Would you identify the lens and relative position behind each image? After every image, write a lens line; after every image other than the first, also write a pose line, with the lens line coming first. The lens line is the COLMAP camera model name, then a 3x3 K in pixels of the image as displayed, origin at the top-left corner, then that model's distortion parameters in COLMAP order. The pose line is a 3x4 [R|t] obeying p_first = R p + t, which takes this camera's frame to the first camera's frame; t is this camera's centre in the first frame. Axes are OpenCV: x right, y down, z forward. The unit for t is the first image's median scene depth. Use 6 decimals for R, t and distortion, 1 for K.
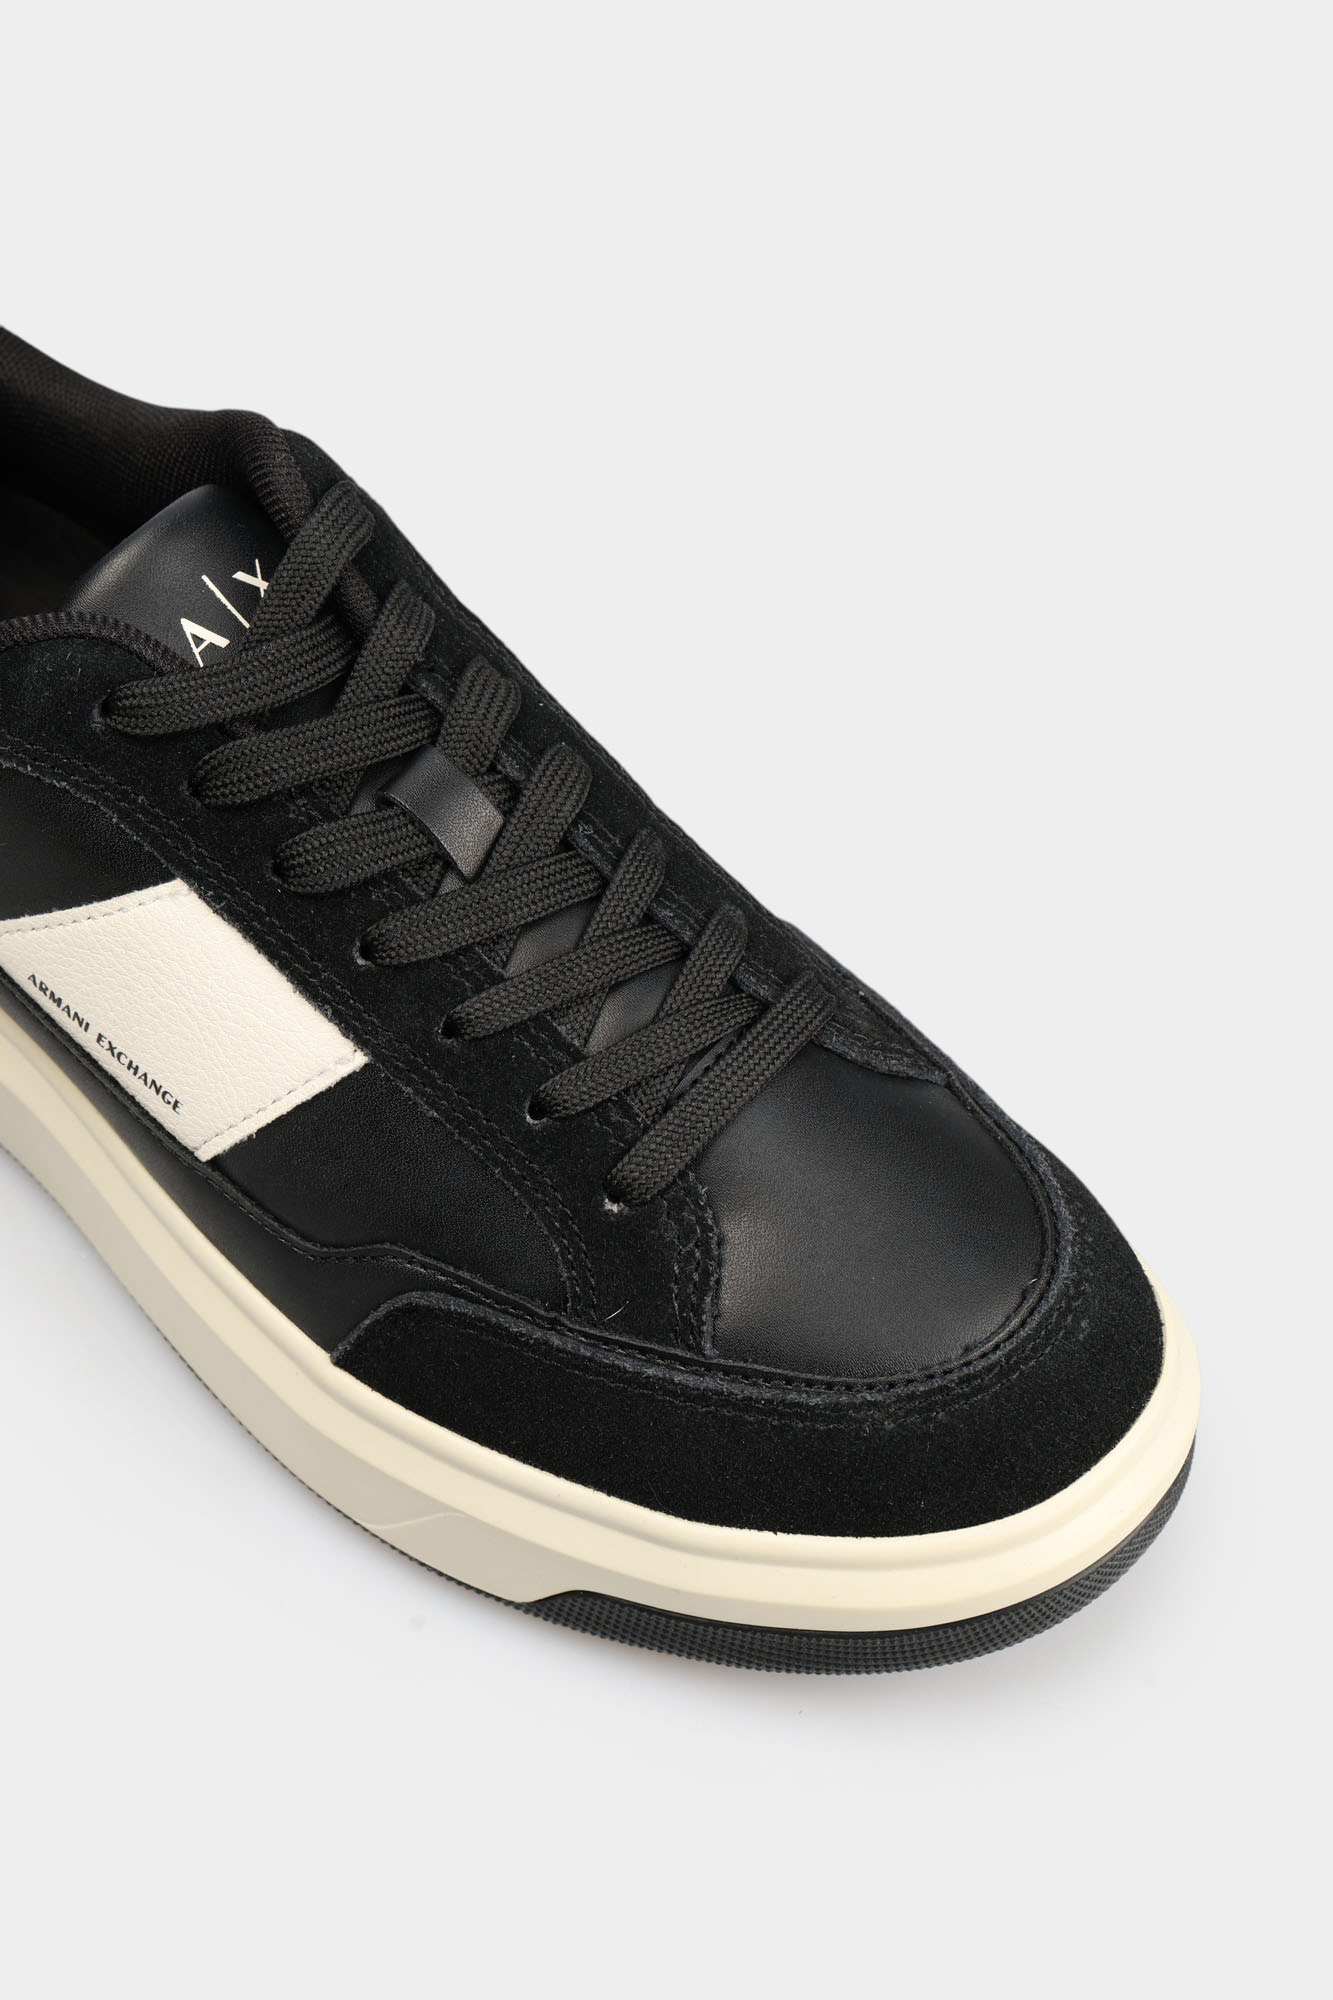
lens RADIAL K [[2794.6, 0, 609.6], [0, 2794.6, 995.8], [0, 0, 1]] dist [0.225914, -3.549629]
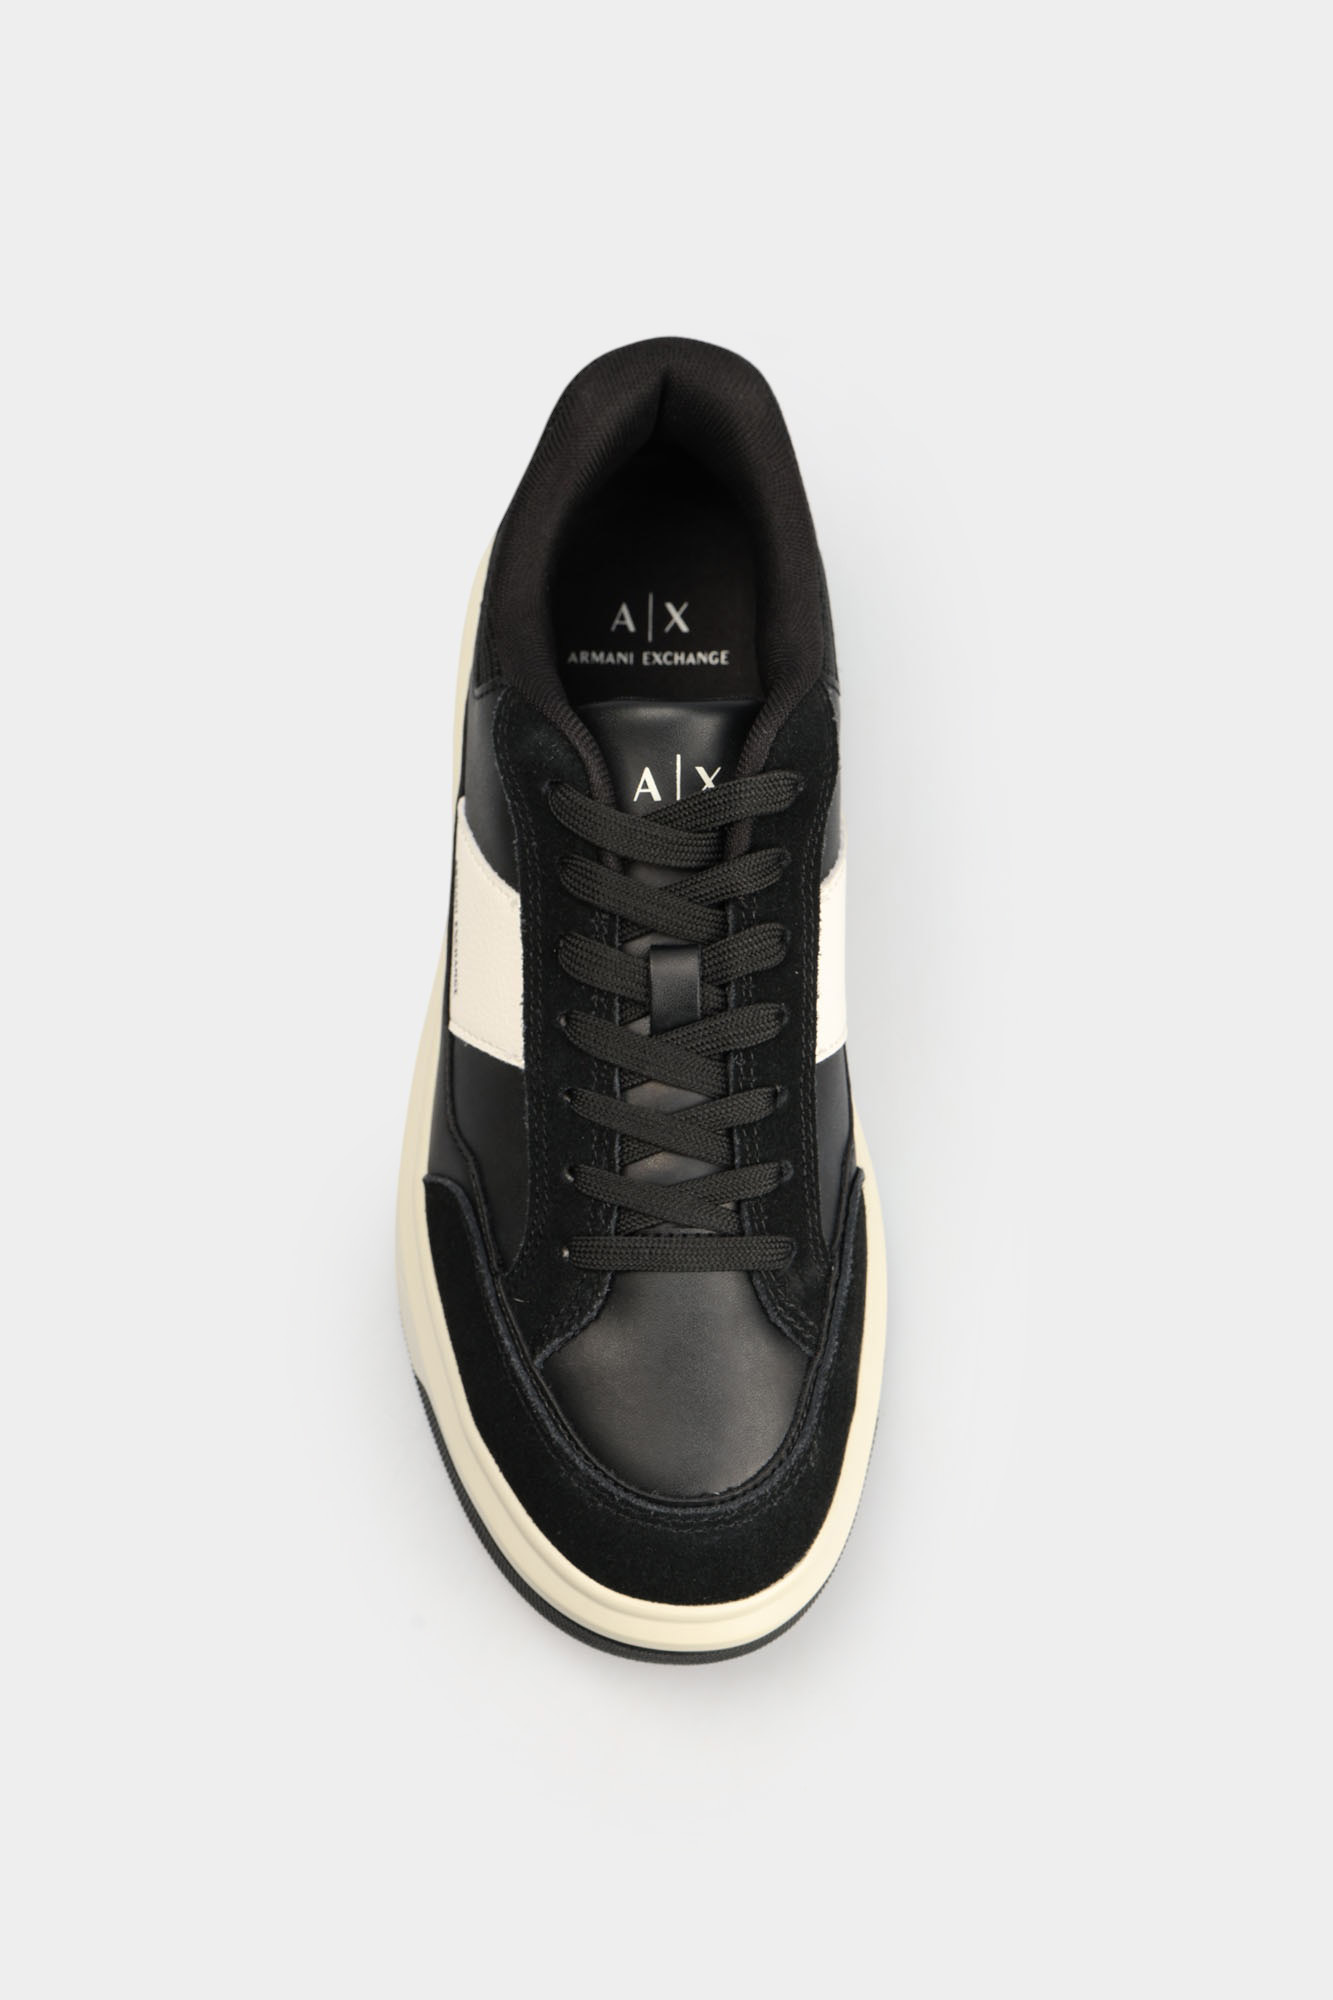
lens RADIAL K [[2794.6, 0, 609.6], [0, 2794.6, 995.8], [0, 0, 1]] dist [0.225914, -3.549629]
pose [[0.639779, 0.713312, -0.286125, 0.351788], [-0.623040, 0.699343, 0.350343, -0.568845], [0.450004, -0.045875, 0.891847, -0.340270]]
